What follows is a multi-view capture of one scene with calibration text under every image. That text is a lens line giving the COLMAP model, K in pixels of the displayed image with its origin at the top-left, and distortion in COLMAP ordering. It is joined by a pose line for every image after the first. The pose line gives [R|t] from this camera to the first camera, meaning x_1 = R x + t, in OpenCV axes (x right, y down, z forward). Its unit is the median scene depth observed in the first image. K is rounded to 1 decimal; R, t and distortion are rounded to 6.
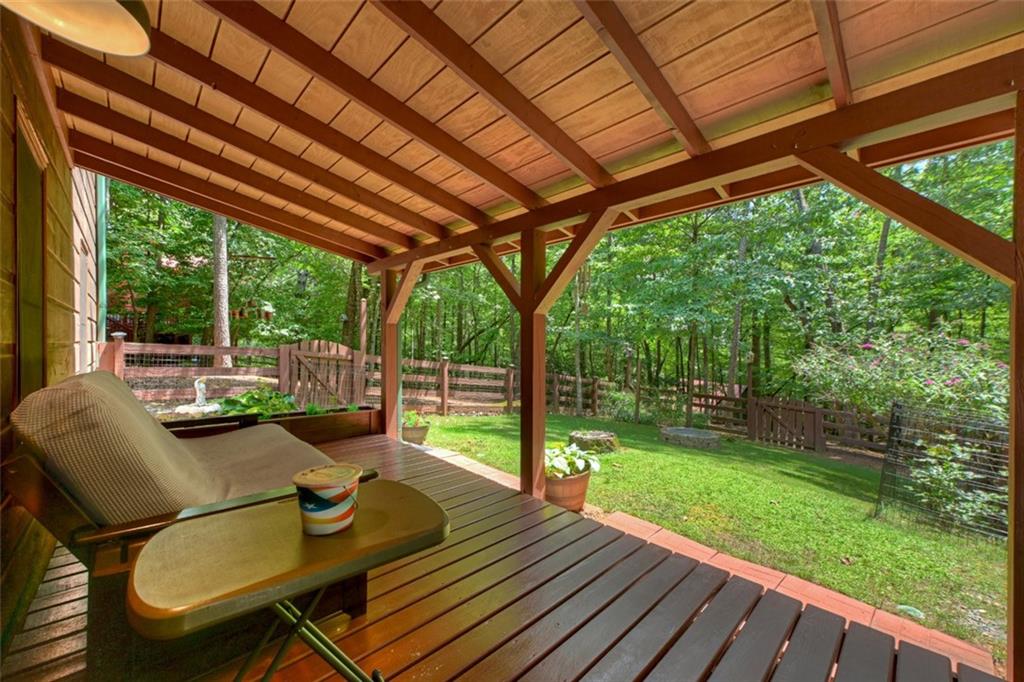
lens RADIAL K [[393.9, 0, 493.5], [0, 393.9, 341.8], [0, 0, 1]] dist [0.006852, 0.000153]
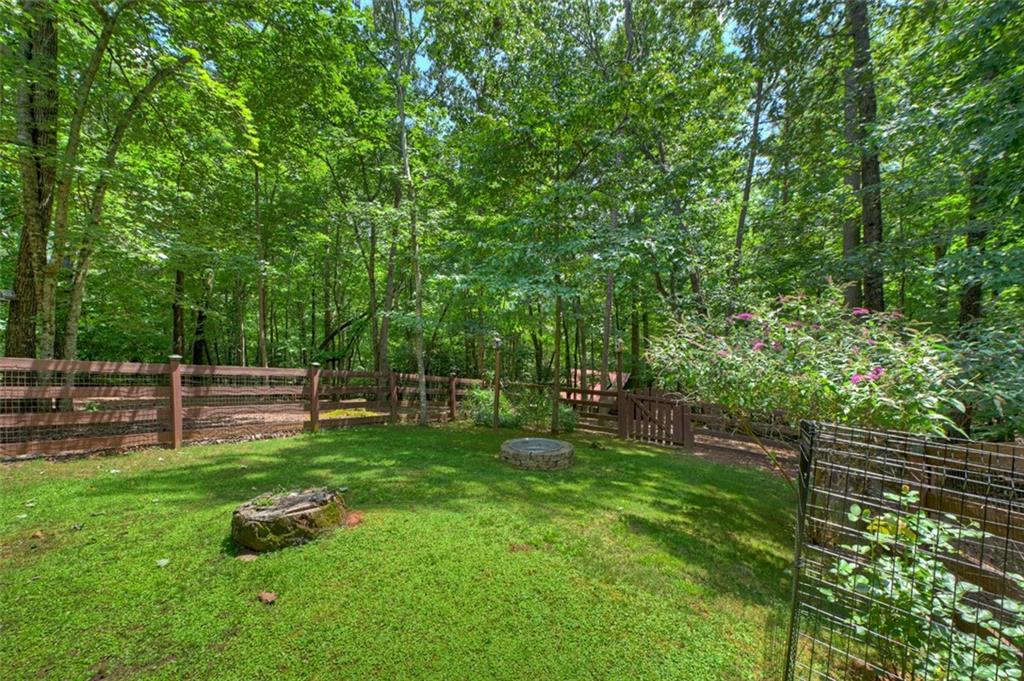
lens RADIAL K [[393.9, 0, 493.5], [0, 393.9, 341.3], [0, 0, 1]] dist [0.006852, 0.000153]
pose [[0.974561, -0.020480, 0.223187, 0.234019], [0.017632, 0.999736, 0.014743, 0.016729], [-0.223430, -0.010432, 0.974664, 0.268130]]
